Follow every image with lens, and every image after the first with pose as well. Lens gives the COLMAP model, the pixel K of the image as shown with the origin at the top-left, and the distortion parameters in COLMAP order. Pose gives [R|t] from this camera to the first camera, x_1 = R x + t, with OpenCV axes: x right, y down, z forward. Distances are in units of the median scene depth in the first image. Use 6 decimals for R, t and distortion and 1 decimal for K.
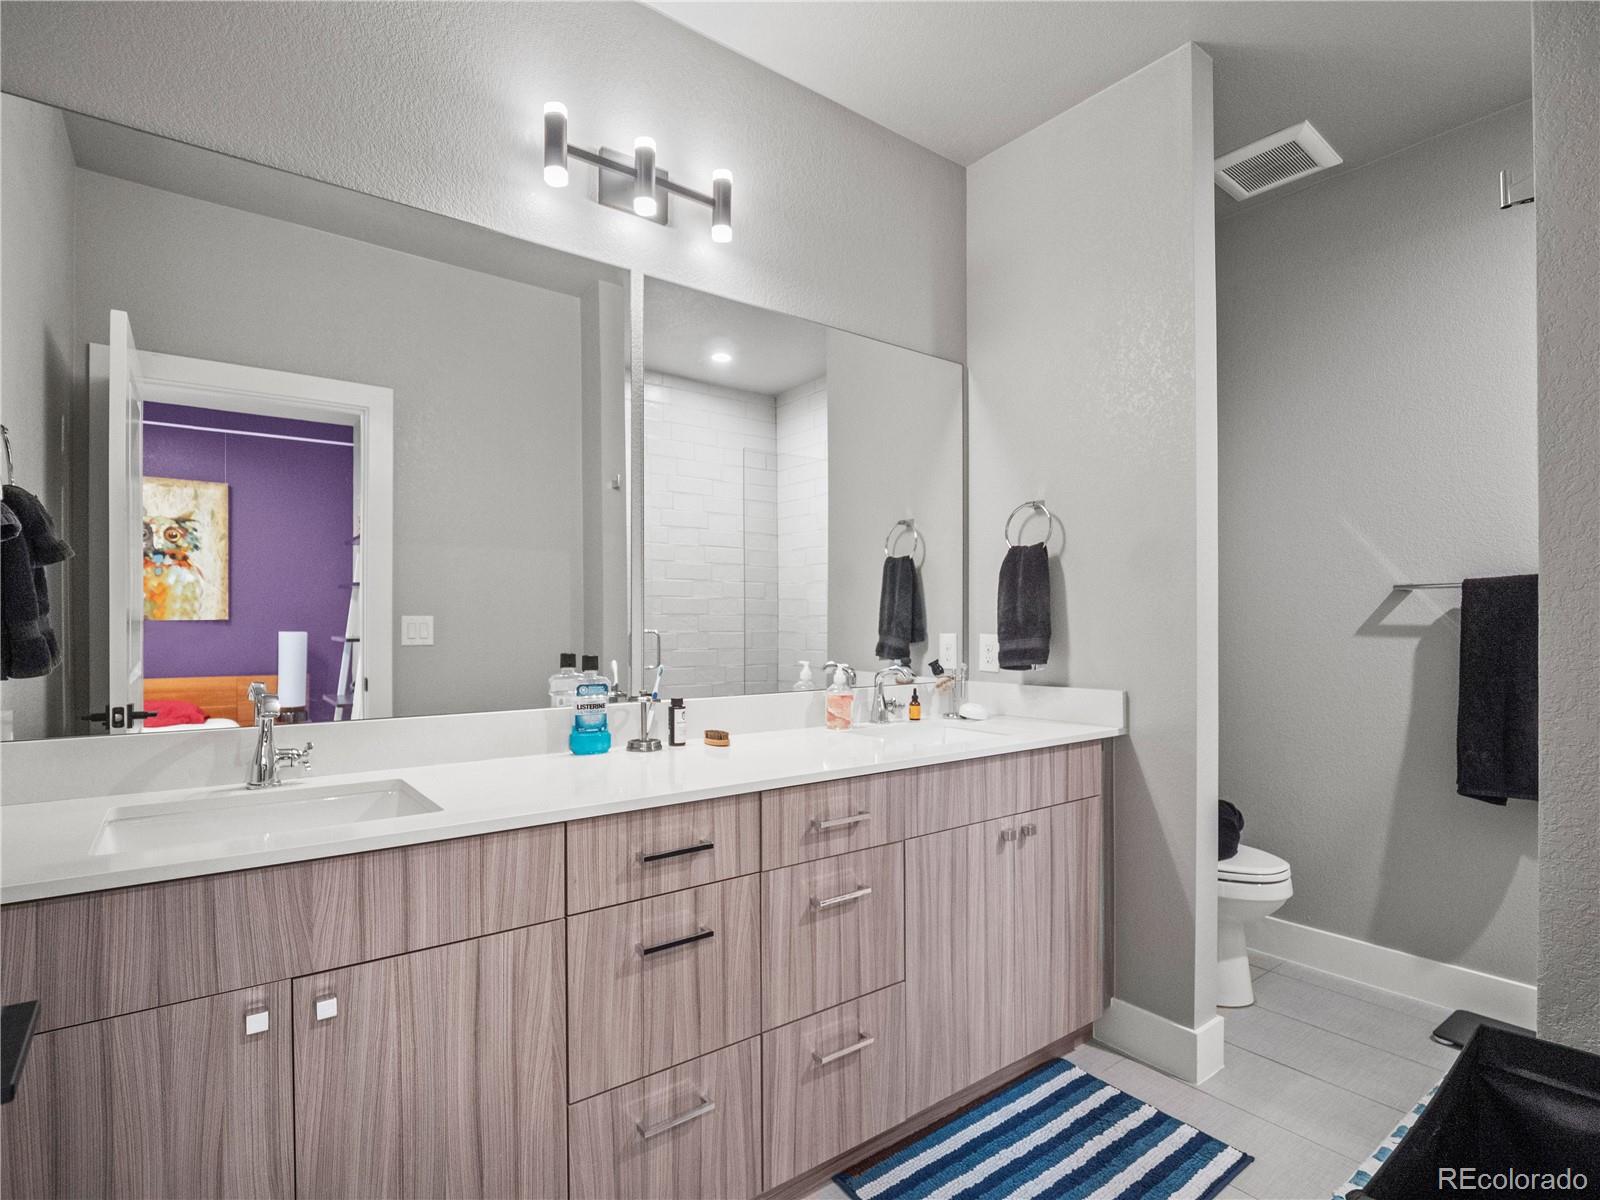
lens RADIAL K [[809.2, 0, 786.2], [0, 809.2, 624.1], [0, 0, 1]] dist [-0.000395, -0.000182]
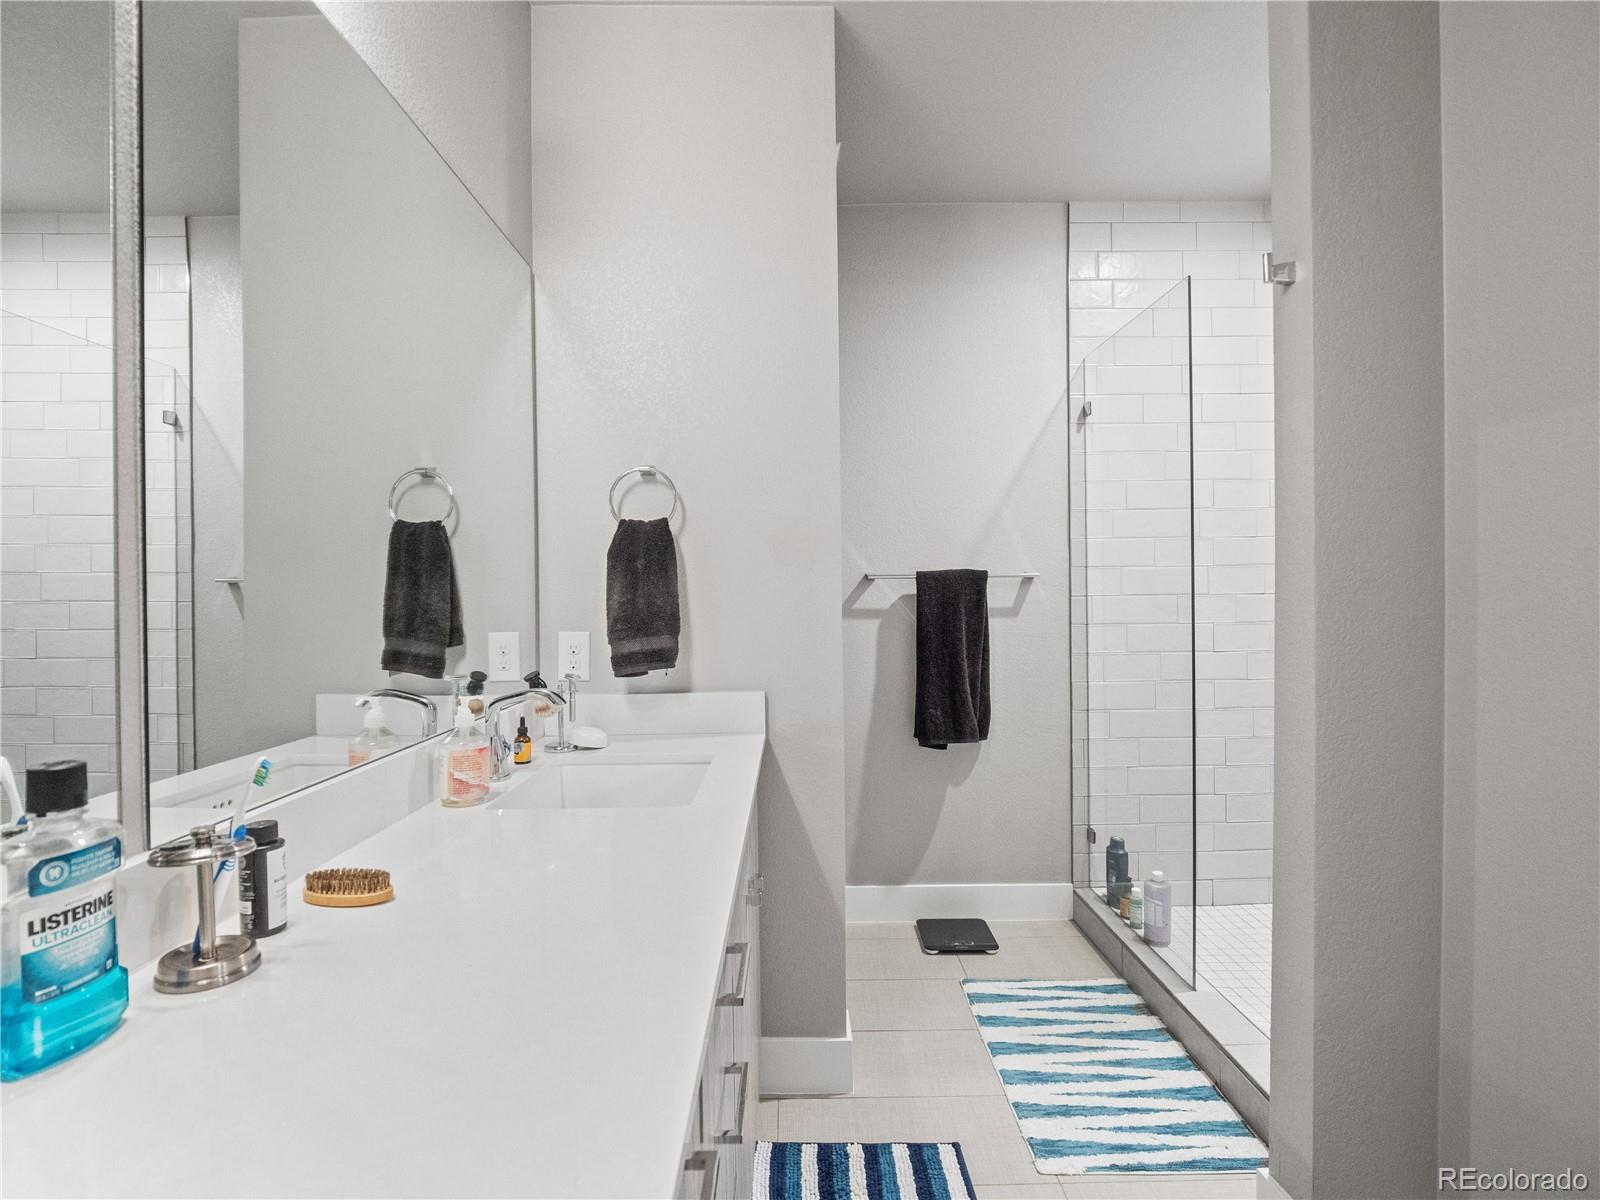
lens RADIAL K [[797.9, 0, 800.0], [0, 797.9, 600.0], [0, 0, 1]] dist [-0.013945, -0.001459]
pose [[0.600359, -0.012827, 0.799628, -0.237530], [0.008954, 0.999917, 0.009318, -0.024463], [-0.799681, 0.001566, 0.600423, 0.404722]]
